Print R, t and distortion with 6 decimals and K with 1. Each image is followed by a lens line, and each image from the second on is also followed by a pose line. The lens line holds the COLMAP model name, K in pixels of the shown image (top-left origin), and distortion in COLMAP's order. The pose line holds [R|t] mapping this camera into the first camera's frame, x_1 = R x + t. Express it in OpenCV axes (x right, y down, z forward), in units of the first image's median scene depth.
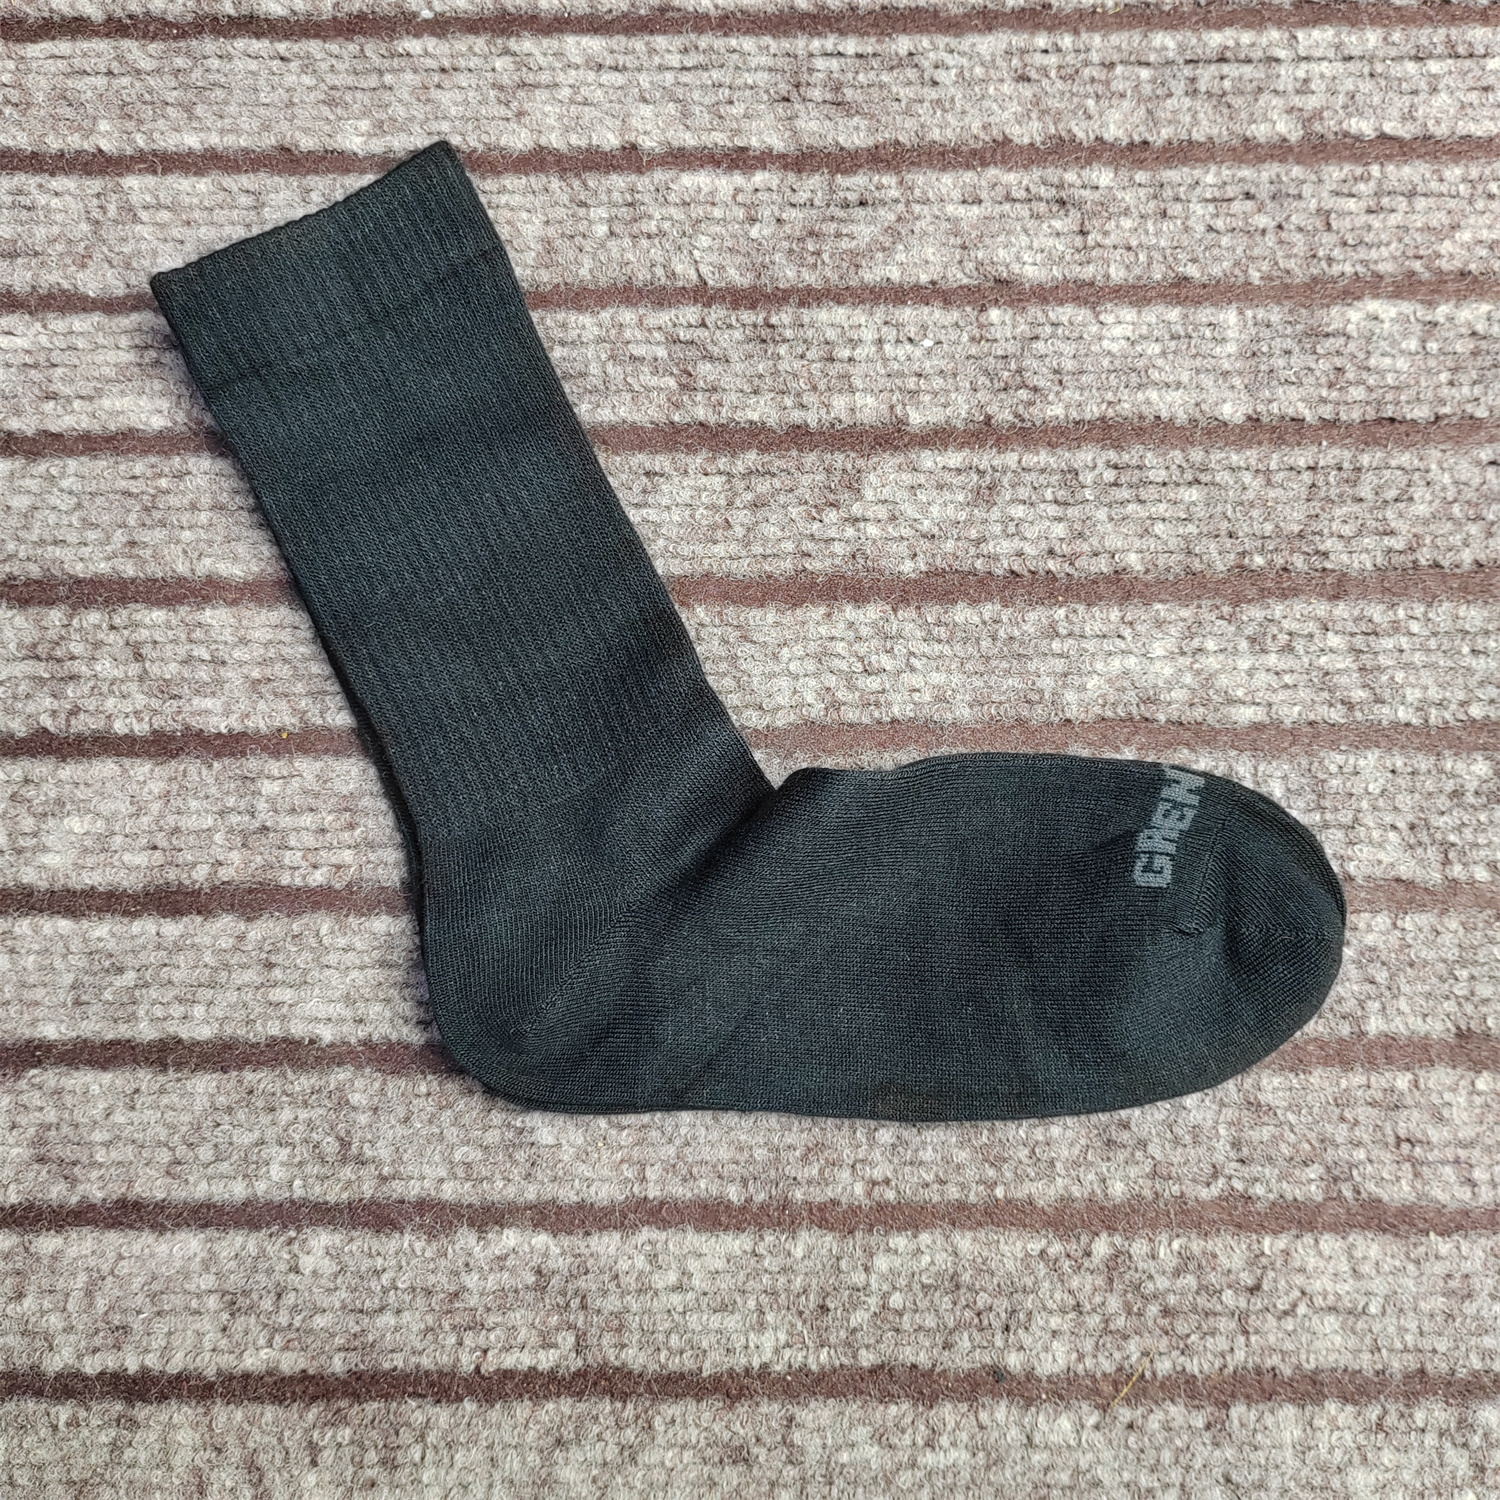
lens RADIAL K [[1550.6, 0, 761.5], [0, 1550.6, 758.8], [0, 0, 1]] dist [0.019443, 0.000000]
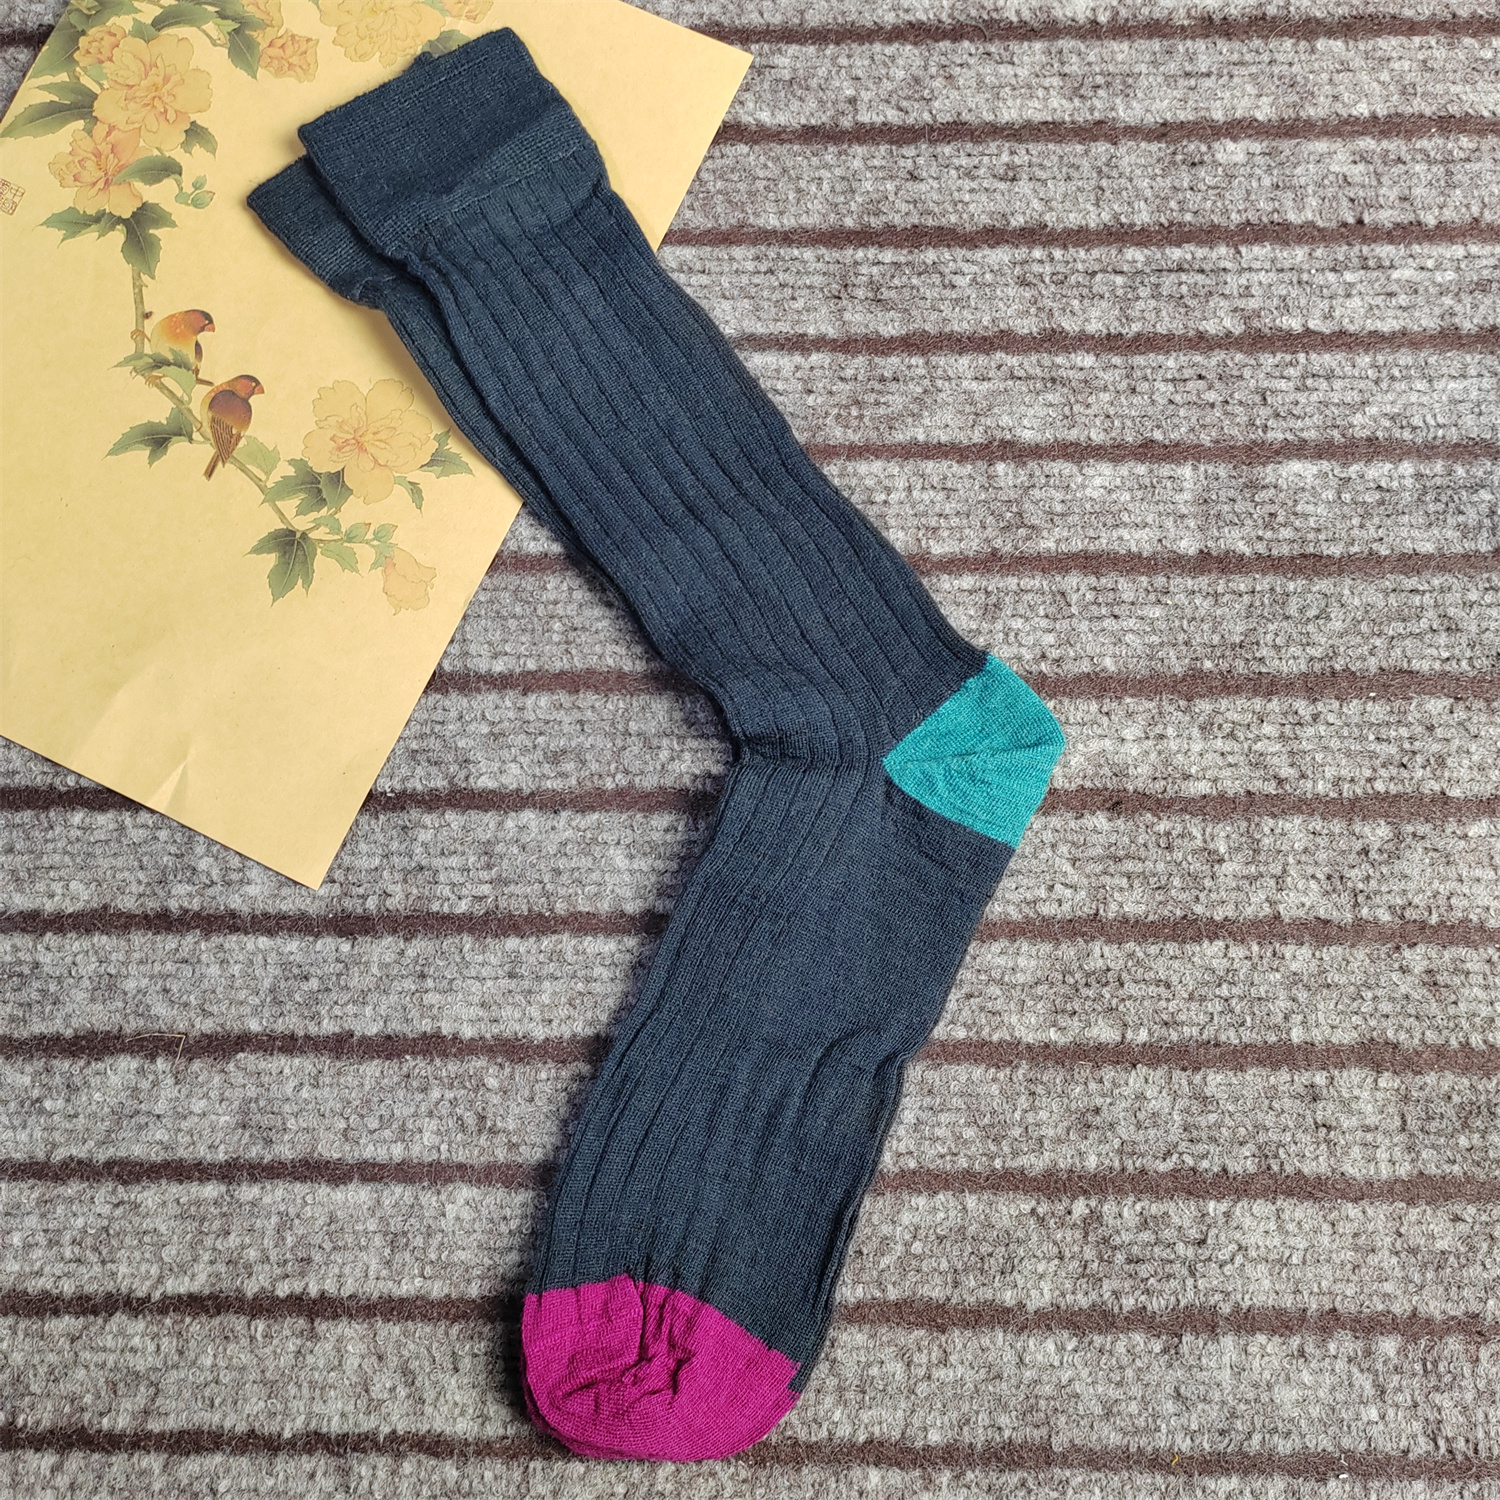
lens RADIAL K [[1550.6, 0, 764.8], [0, 1550.6, 749.8], [0, 0, 1]] dist [0.019443, 0.000000]
pose [[0.999837, 0.011123, -0.014222, -0.021254], [-0.011742, 0.998953, -0.044223, 0.001535], [0.013716, 0.044383, 0.998920, -0.259892]]
